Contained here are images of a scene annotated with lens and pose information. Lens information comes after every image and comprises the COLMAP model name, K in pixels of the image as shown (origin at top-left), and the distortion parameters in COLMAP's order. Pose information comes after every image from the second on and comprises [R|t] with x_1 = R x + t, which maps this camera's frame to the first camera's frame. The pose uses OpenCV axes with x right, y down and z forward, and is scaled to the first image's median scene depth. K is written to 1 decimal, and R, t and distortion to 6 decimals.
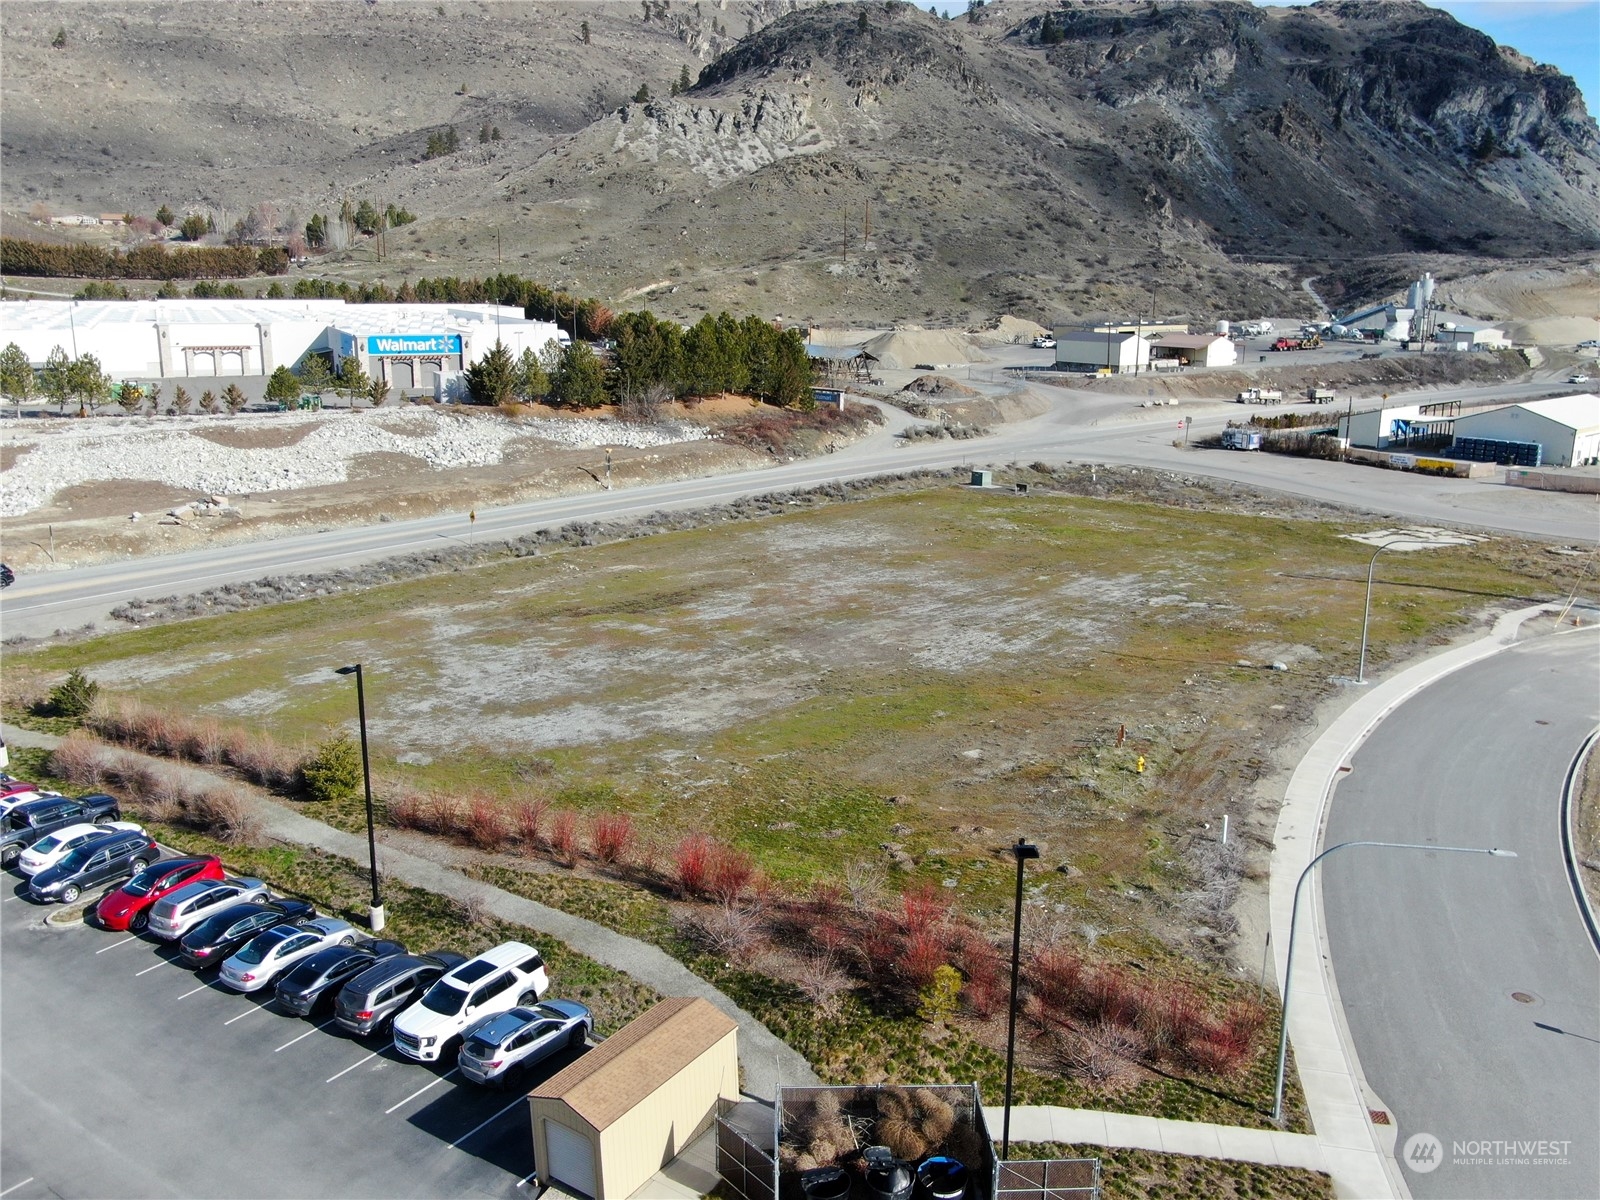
lens RADIAL K [[1322.1, 0, 799.5], [0, 1322.1, 600.1], [0, 0, 1]] dist [-0.005509, -0.007651]
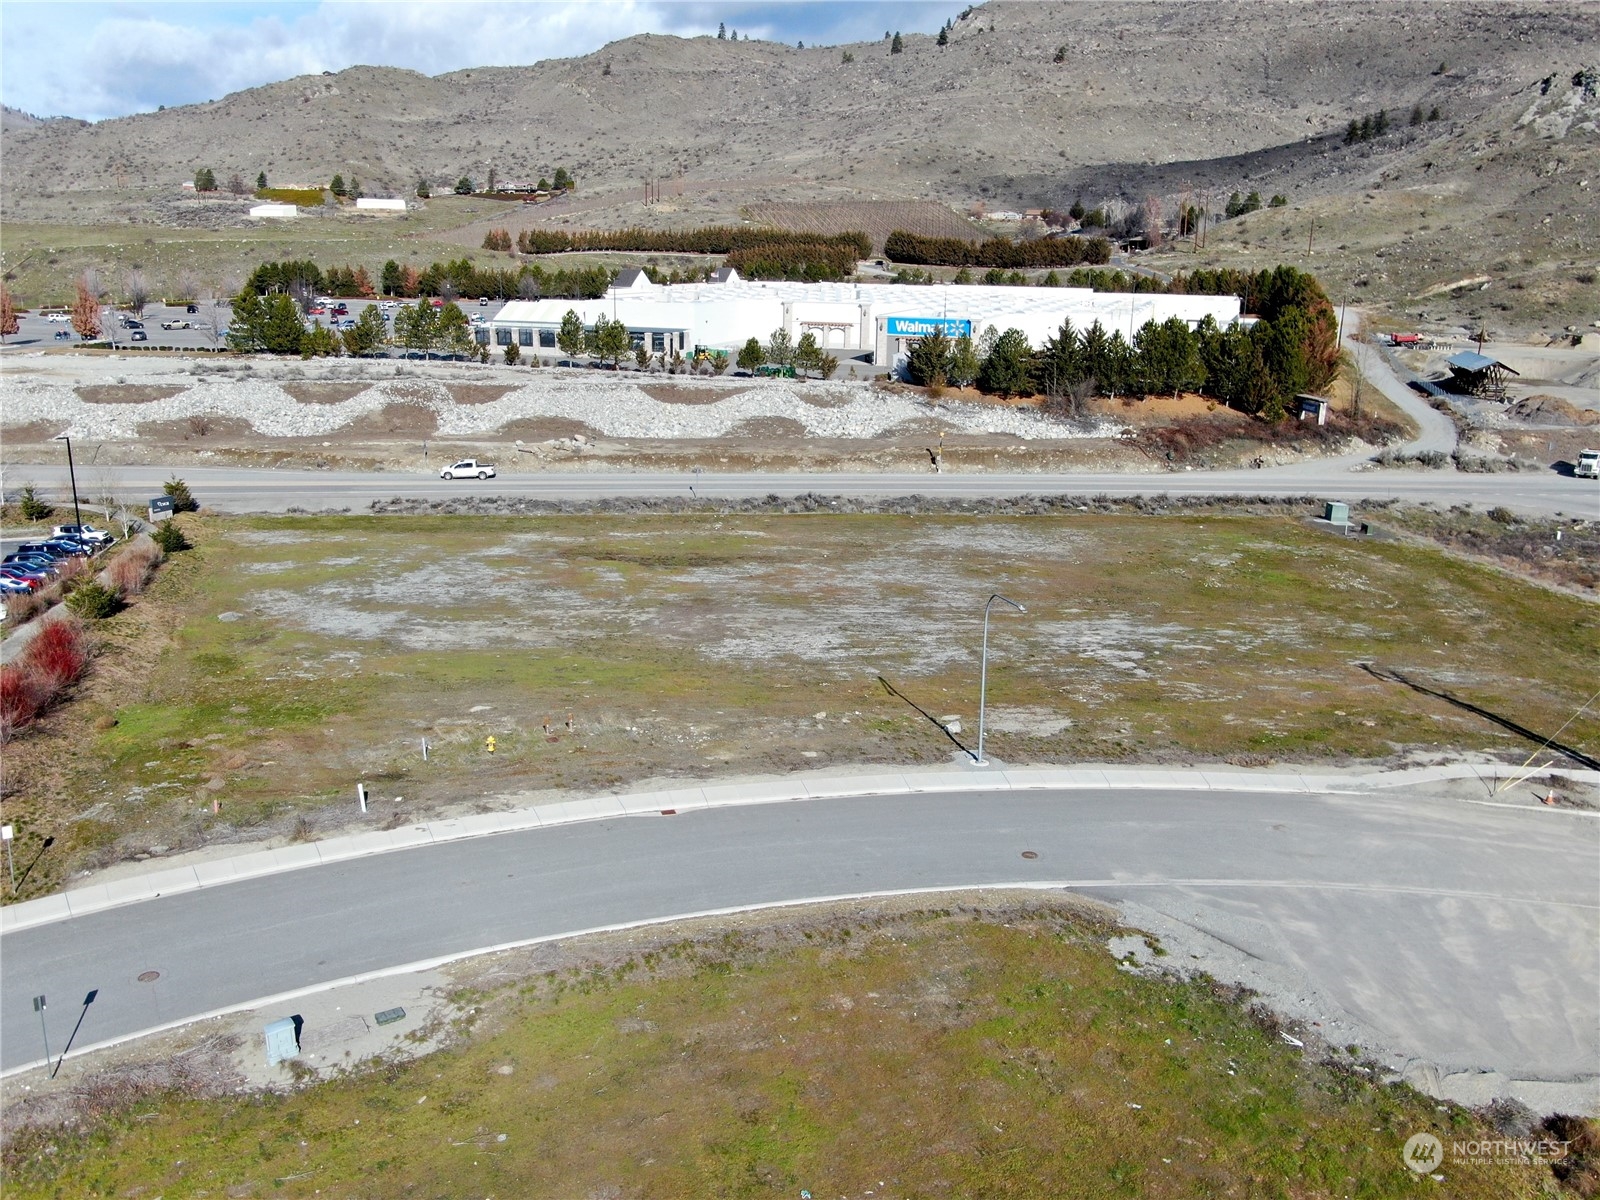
lens RADIAL K [[1322.1, 0, 800.0], [0, 1322.1, 599.6], [0, 0, 1]] dist [-0.005509, -0.007651]
pose [[0.730238, 0.174604, -0.660504, 0.211380], [-0.171933, 0.982642, 0.069676, -0.018293], [0.661204, 0.062682, 0.747583, 0.079353]]
